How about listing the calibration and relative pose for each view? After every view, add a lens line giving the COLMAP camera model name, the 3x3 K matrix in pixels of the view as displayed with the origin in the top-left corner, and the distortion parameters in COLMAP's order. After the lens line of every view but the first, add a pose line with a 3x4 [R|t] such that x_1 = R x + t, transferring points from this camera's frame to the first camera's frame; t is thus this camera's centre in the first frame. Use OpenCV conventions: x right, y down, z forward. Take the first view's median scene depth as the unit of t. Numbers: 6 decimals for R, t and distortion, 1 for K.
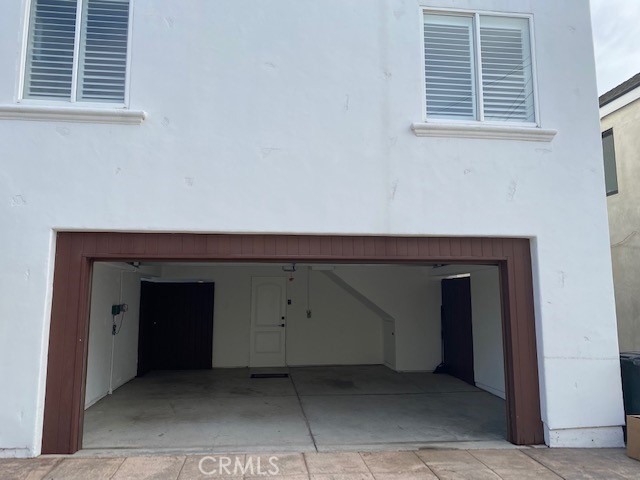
lens RADIAL K [[469.1, 0, 320.0], [0, 469.1, 240.0], [0, 0, 1]] dist [0.108254, -0.138881]
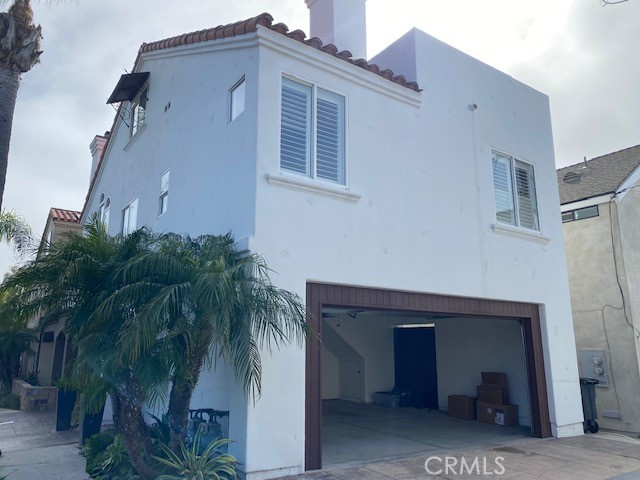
lens RADIAL K [[497.5, 0, 311.5], [0, 497.5, 240.5], [0, 0, 1]] dist [0.008607, 0.008748]
pose [[0.884540, 0.104851, 0.454528, -0.804845], [-0.071547, 0.993376, -0.089919, -0.009633], [-0.460945, 0.047017, 0.886182, -0.098146]]
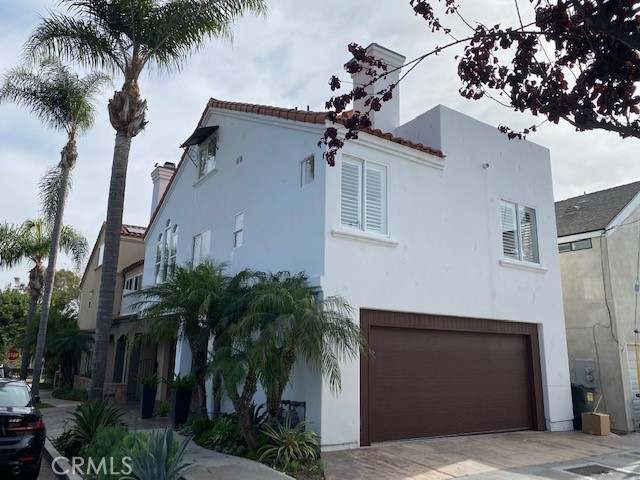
lens RADIAL K [[486.7, 0, 320.0], [0, 486.7, 240.0], [0, 0, 1]] dist [0.009117, -0.001753]
pose [[0.892371, 0.120572, 0.434899, -1.023566], [-0.085803, 0.991401, -0.098799, -0.056696], [-0.443072, 0.050850, 0.895043, -0.330070]]
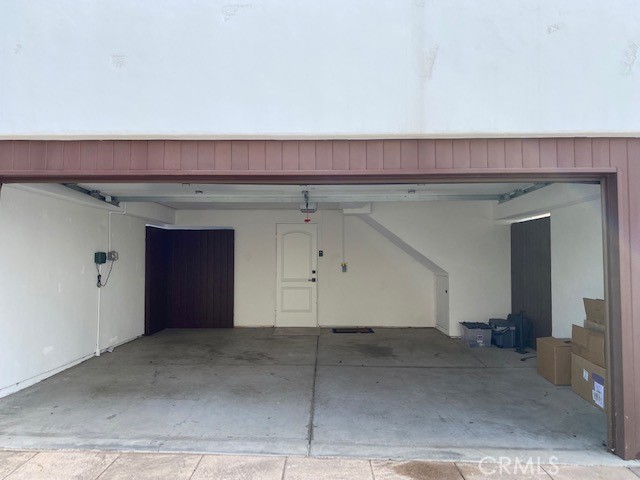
lens RADIAL K [[472.3, 0, 316.5], [0, 472.3, 239.0], [0, 0, 1]] dist [0.008317, -0.000487]
pose [[0.989690, -0.004549, -0.143151, 0.074096], [0.016450, 0.996491, 0.082062, 0.057968], [0.142276, -0.083571, 0.986293, 0.260944]]
